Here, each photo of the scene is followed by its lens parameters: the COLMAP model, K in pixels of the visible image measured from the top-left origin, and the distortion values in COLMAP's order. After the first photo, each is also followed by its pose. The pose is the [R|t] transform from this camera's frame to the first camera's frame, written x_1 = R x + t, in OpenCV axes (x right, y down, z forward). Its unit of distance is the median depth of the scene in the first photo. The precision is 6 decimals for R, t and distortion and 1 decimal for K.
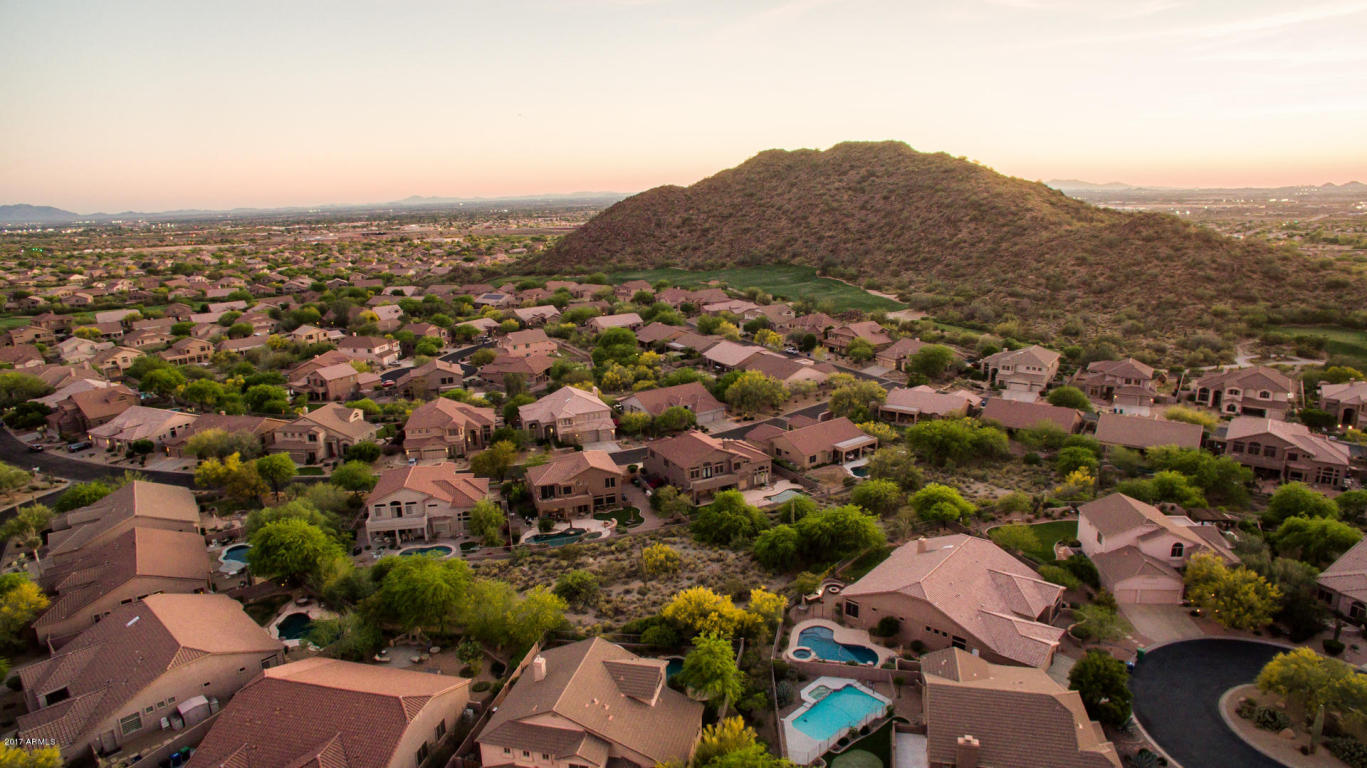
lens RADIAL K [[800.5, 0, 686.0], [0, 800.5, 378.8], [0, 0, 1]] dist [-0.108470, 0.085428]
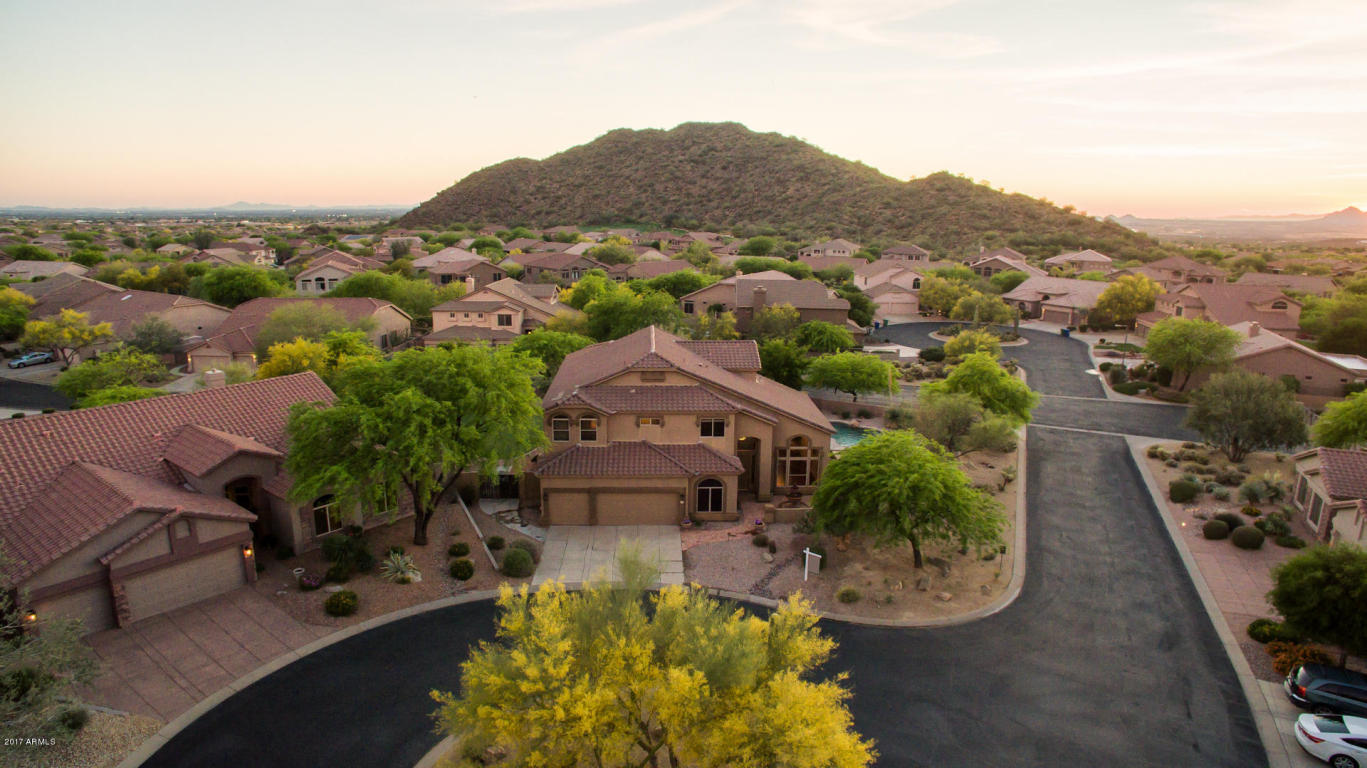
lens RADIAL K [[811.0, 0, 676.0], [0, 811.0, 377.7], [0, 0, 1]] dist [-0.119216, 0.092587]
pose [[0.984116, -0.002809, 0.177504, -0.025357], [0.008561, 0.999462, -0.031648, 0.186520], [-0.177320, 0.032665, 0.983611, -0.152083]]
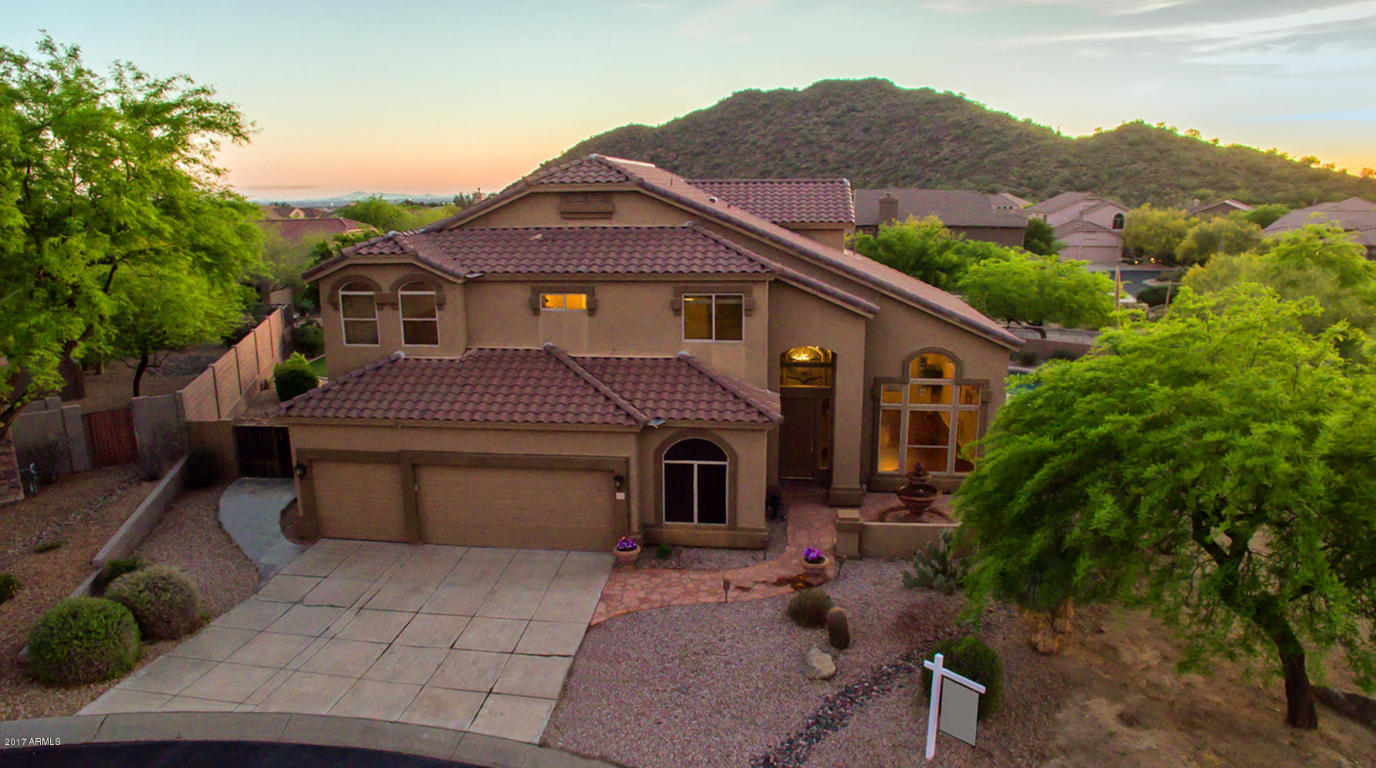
lens RADIAL K [[882.7, 0, 688.0], [0, 882.7, 384.0], [0, 0, 1]] dist [-0.105947, 0.080693]
pose [[0.999282, 0.013456, 0.035426, 0.014647], [-0.012447, 0.999515, -0.028547, 0.202347], [-0.035793, 0.028086, 0.998964, -0.041761]]
